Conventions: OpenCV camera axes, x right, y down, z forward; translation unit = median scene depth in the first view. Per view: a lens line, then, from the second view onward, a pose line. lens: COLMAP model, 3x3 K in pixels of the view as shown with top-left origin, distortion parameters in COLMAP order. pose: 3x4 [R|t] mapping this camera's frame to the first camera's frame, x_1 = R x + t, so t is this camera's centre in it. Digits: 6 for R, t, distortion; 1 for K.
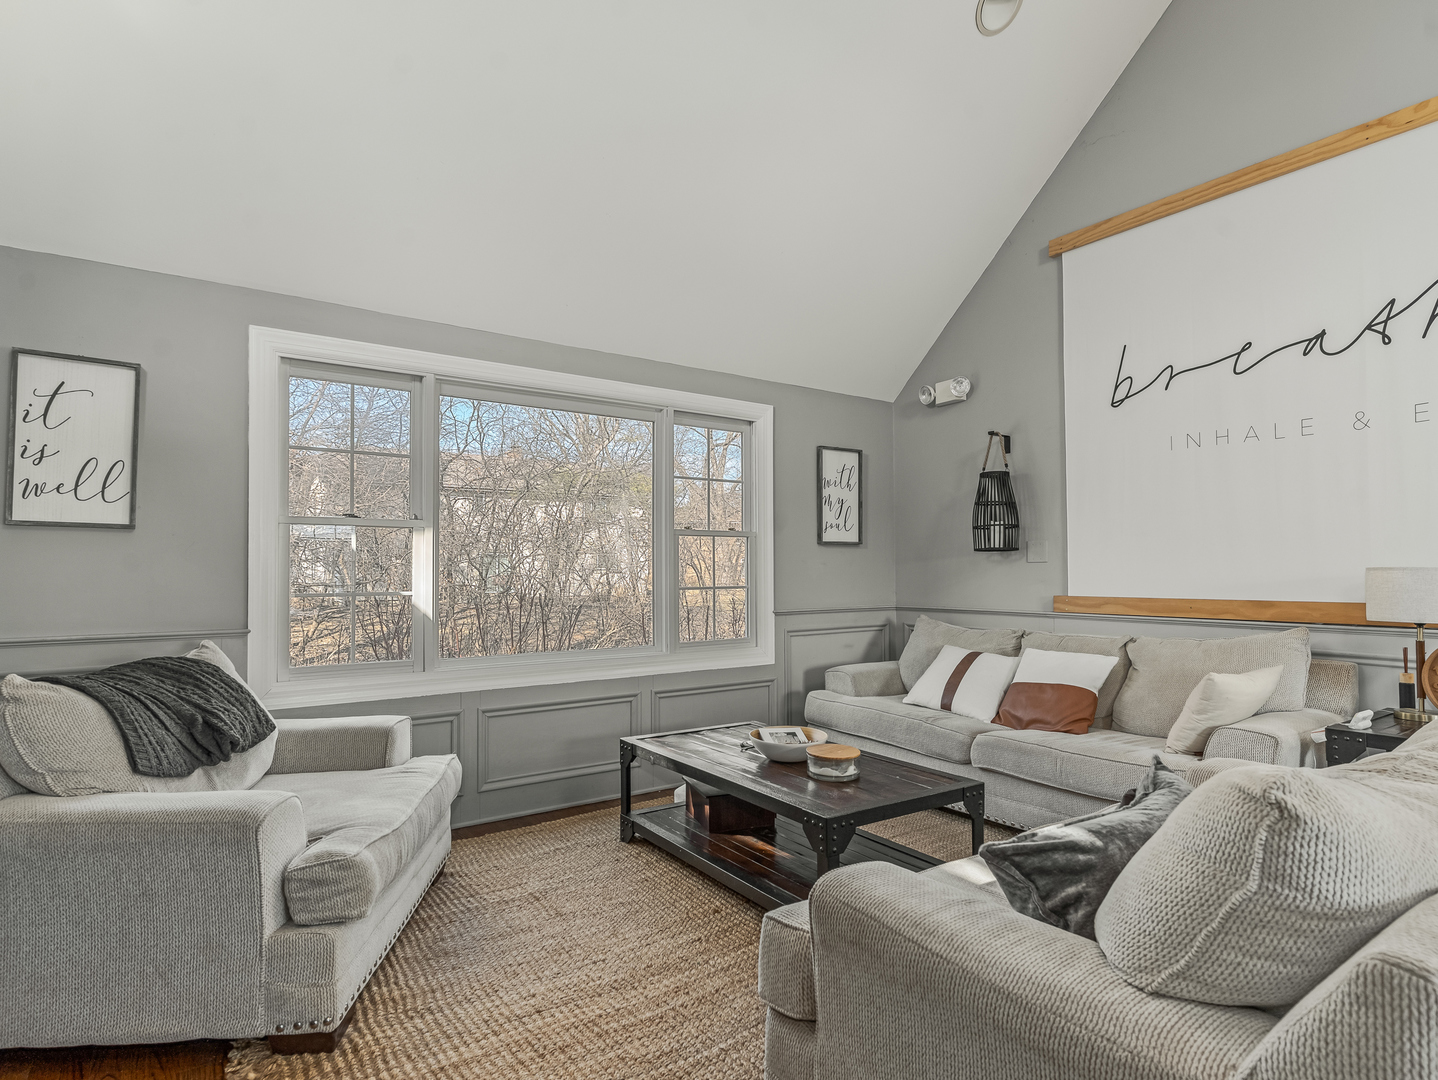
lens RADIAL K [[775.1, 0, 718.1], [0, 775.1, 547.9], [0, 0, 1]] dist [0.001746, -0.000272]
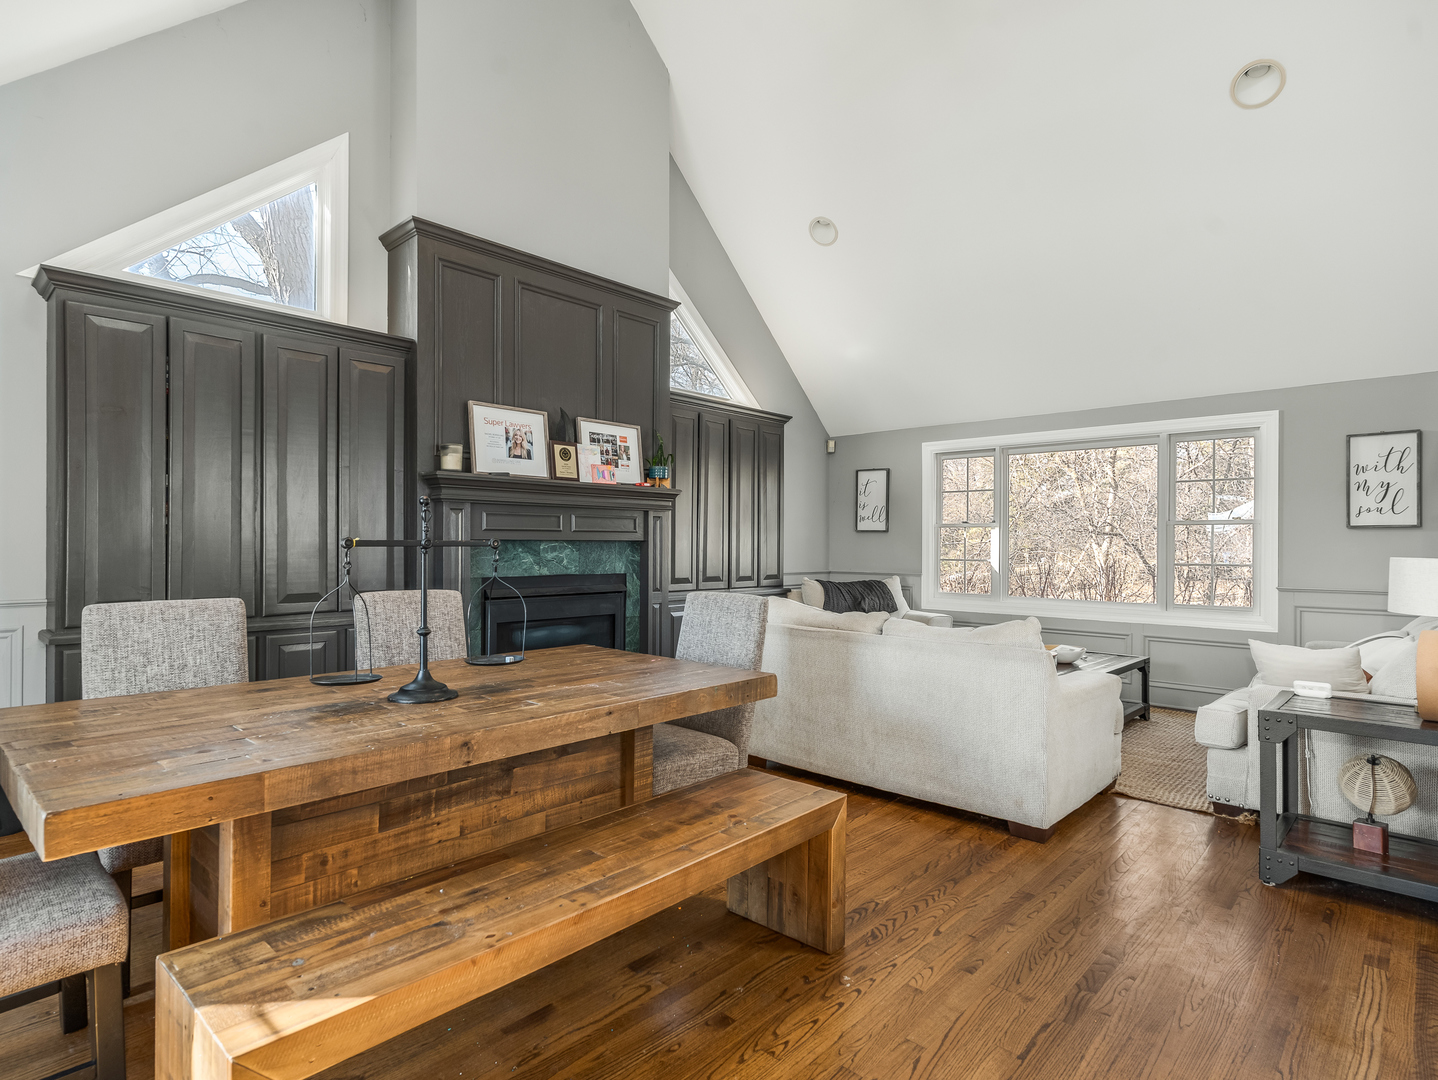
lens RADIAL K [[775.1, 0, 719.3], [0, 775.1, 541.0], [0, 0, 1]] dist [0.001746, -0.000272]
pose [[0.211068, -0.000149, -0.977471, 1.032563], [0.020785, 0.999775, 0.004336, -0.010445], [0.977250, -0.021232, 0.211024, -0.062770]]
